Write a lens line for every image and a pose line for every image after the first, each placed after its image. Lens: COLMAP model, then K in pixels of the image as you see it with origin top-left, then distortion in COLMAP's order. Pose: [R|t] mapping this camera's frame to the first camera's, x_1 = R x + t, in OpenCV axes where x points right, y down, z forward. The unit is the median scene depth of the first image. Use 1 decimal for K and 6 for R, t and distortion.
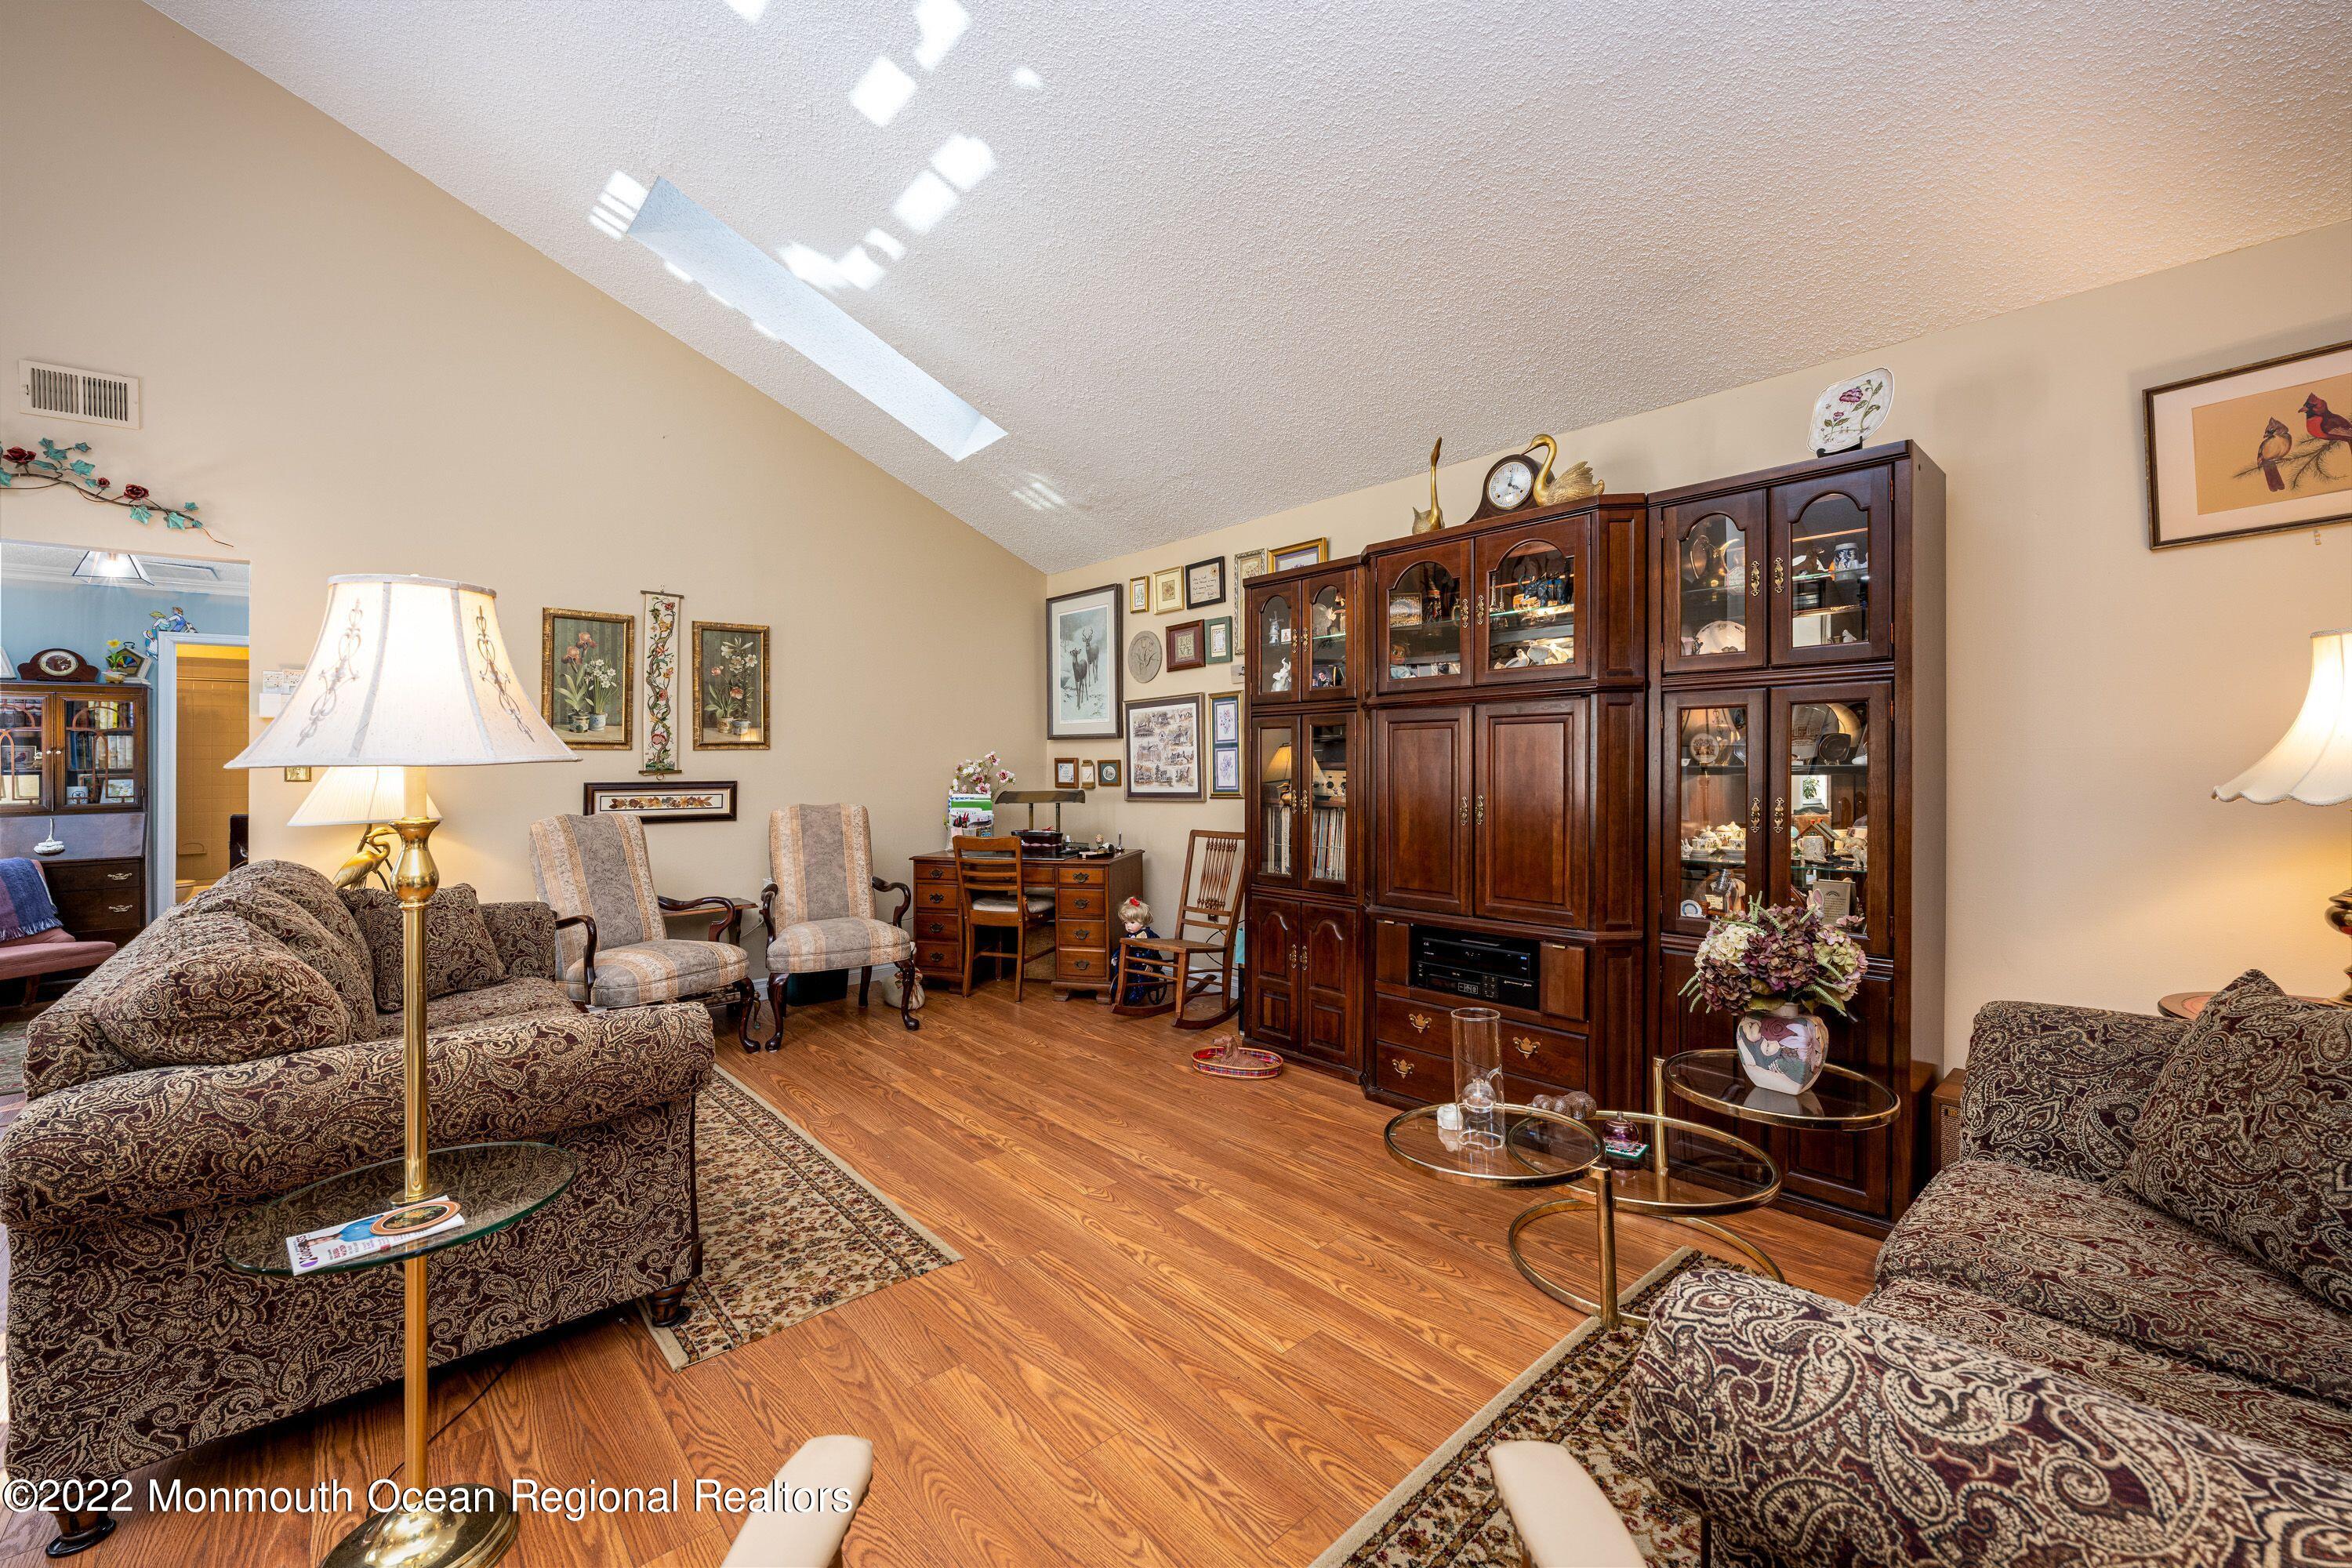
lens RADIAL K [[951.5, 0, 1191.7], [0, 951.5, 728.6], [0, 0, 1]] dist [-0.005471, 0.000436]
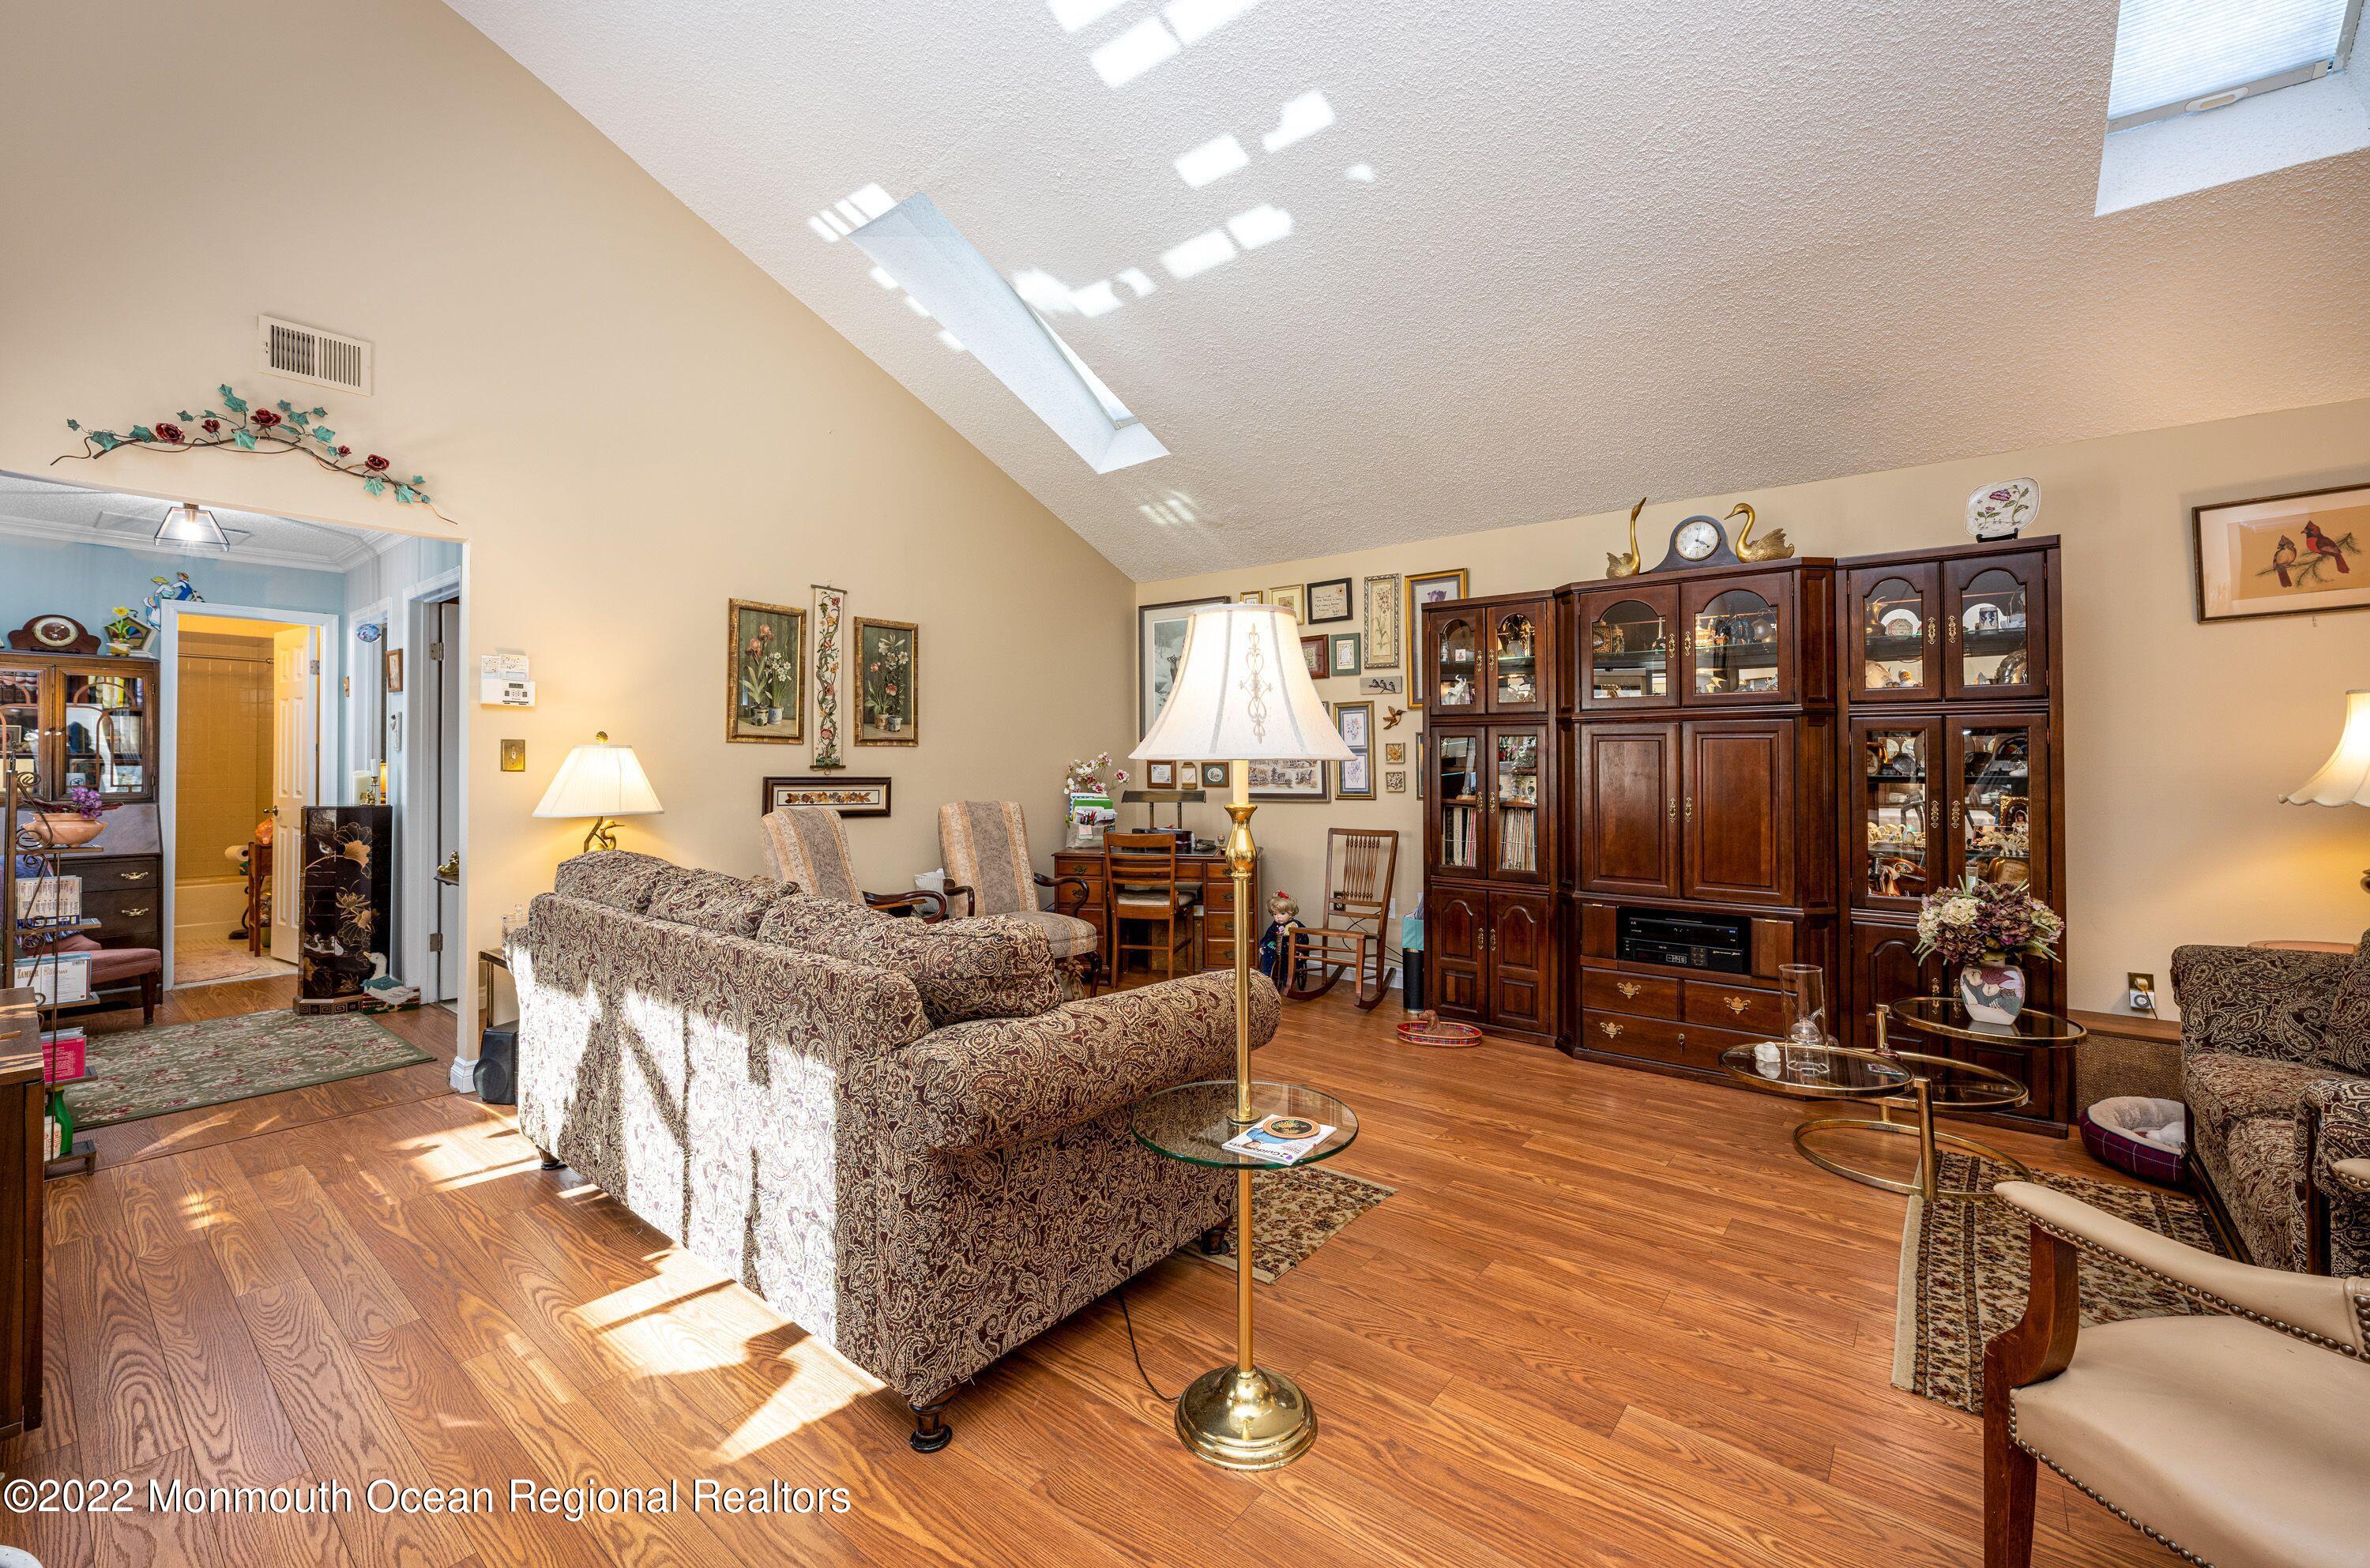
lens RADIAL K [[967.7, 0, 1205.4], [0, 967.7, 705.6], [0, 0, 1]] dist [-0.001940, -0.000067]
pose [[0.984723, 0.026604, 0.172086, -0.462202], [-0.021931, 0.999339, -0.029003, 0.002711], [-0.172743, 0.024785, 0.984655, -0.094190]]
